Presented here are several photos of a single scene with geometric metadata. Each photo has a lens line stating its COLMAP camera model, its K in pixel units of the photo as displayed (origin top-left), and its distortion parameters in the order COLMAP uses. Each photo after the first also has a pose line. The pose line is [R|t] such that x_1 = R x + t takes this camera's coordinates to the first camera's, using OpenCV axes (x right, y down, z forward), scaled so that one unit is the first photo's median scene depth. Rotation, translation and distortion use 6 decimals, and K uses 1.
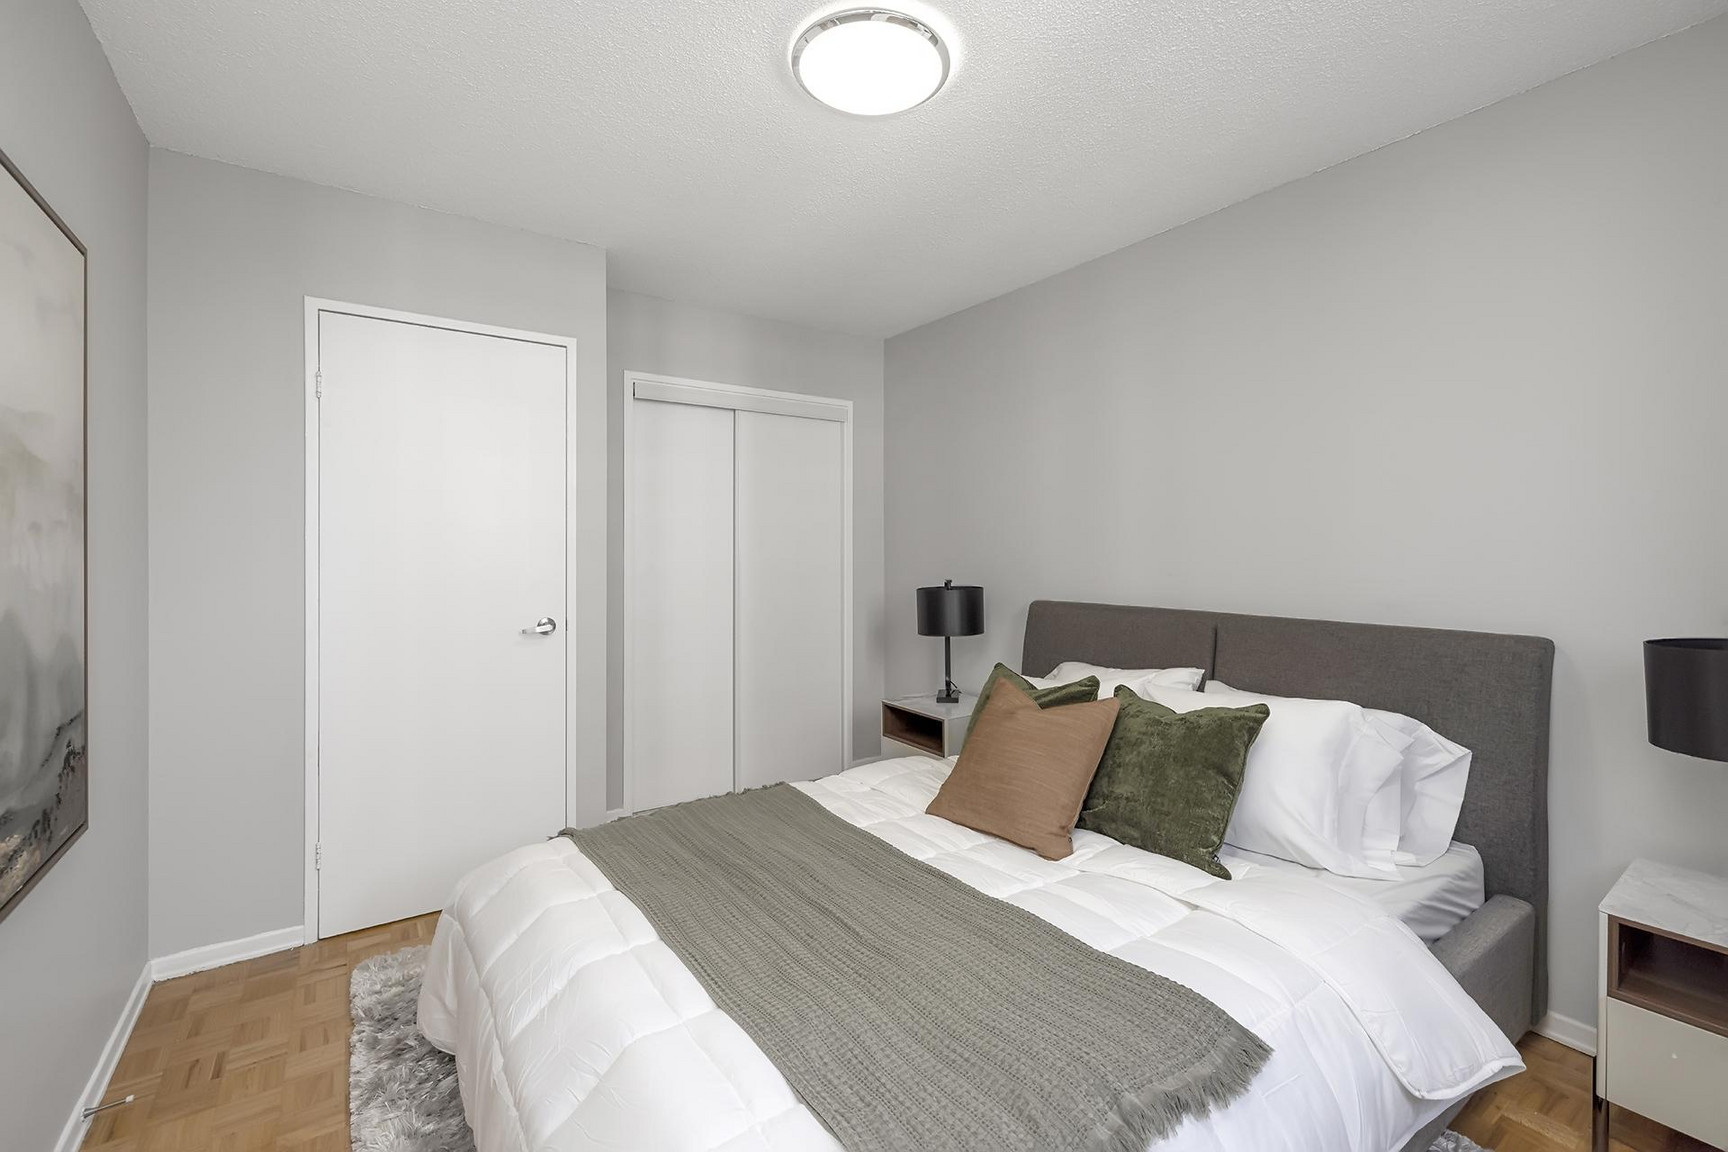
lens RADIAL K [[744.3, 0, 867.9], [0, 744.3, 556.2], [0, 0, 1]] dist [-0.001329, -0.000182]
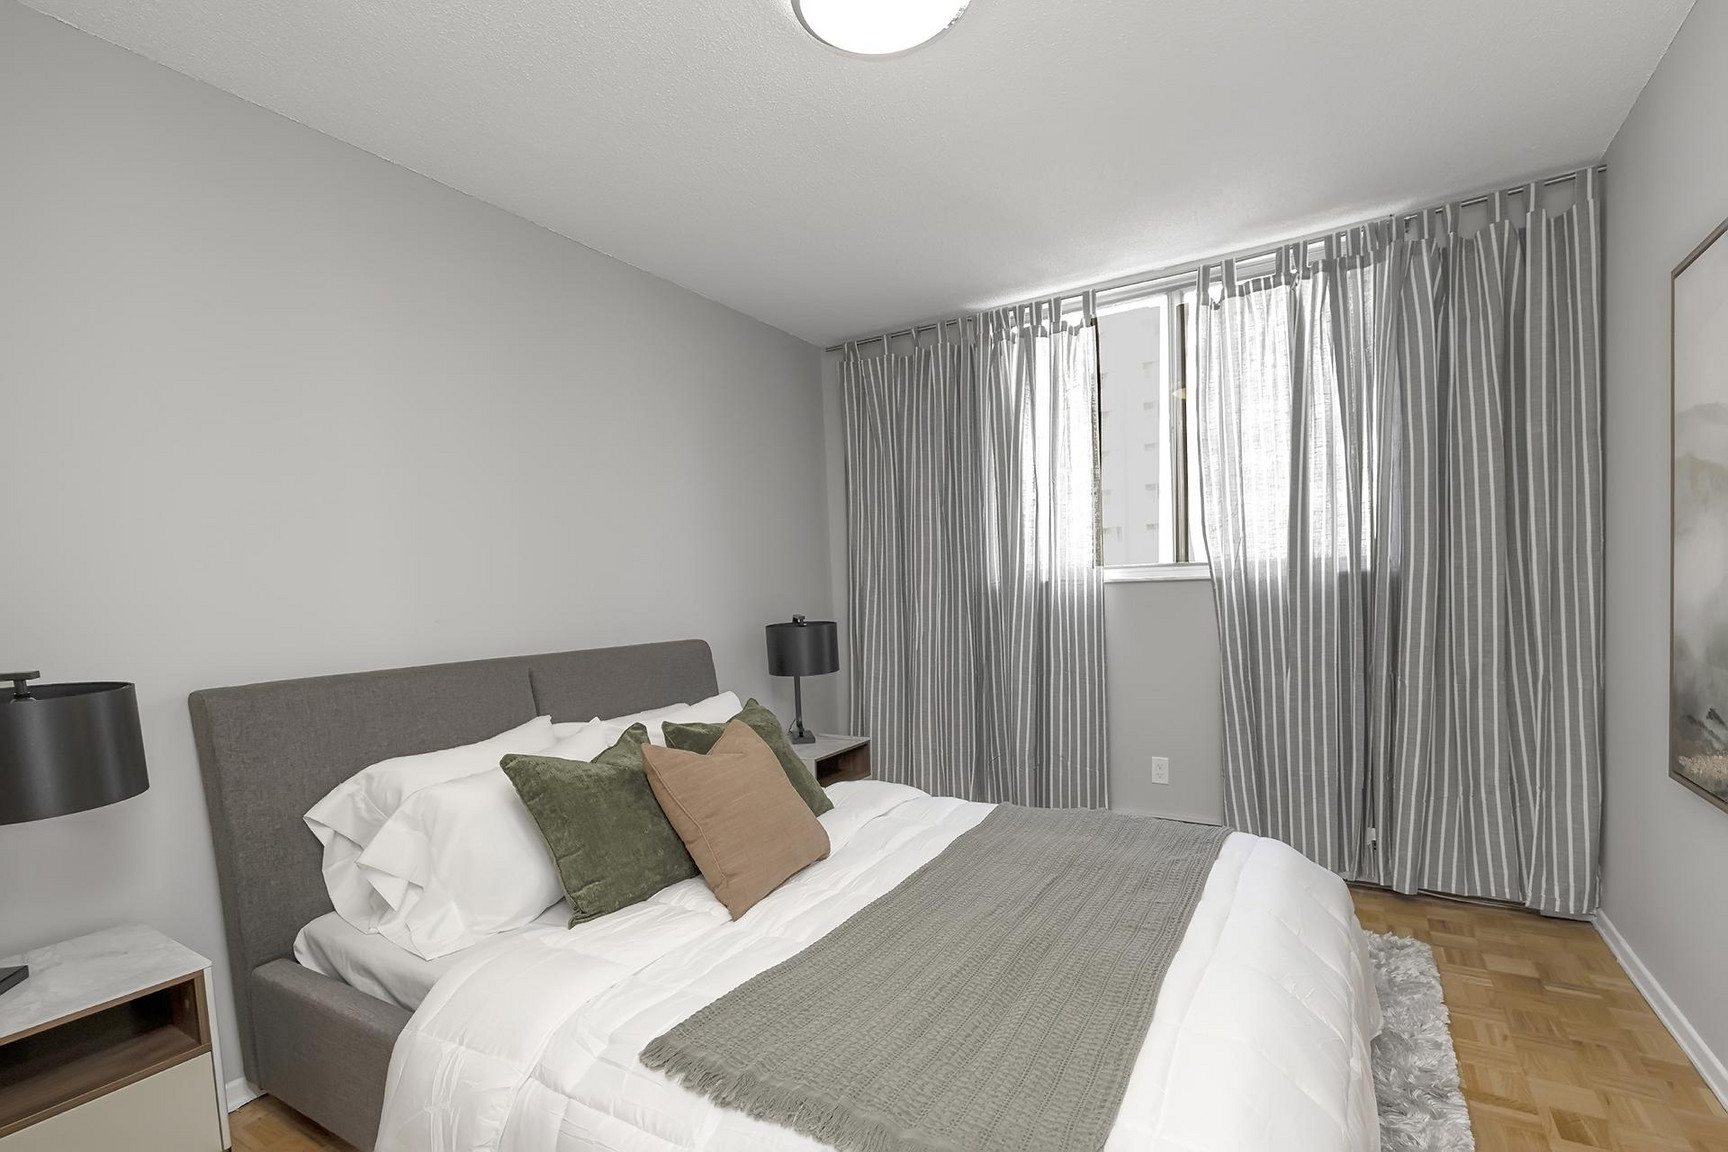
lens RADIAL K [[744.3, 0, 867.9], [0, 744.3, 556.2], [0, 0, 1]] dist [-0.001329, -0.000182]
pose [[-0.376655, 0.048071, 0.925106, -0.760889], [0.031132, 0.998745, -0.039222, -0.002509], [-0.925830, 0.014027, -0.377679, 1.224013]]
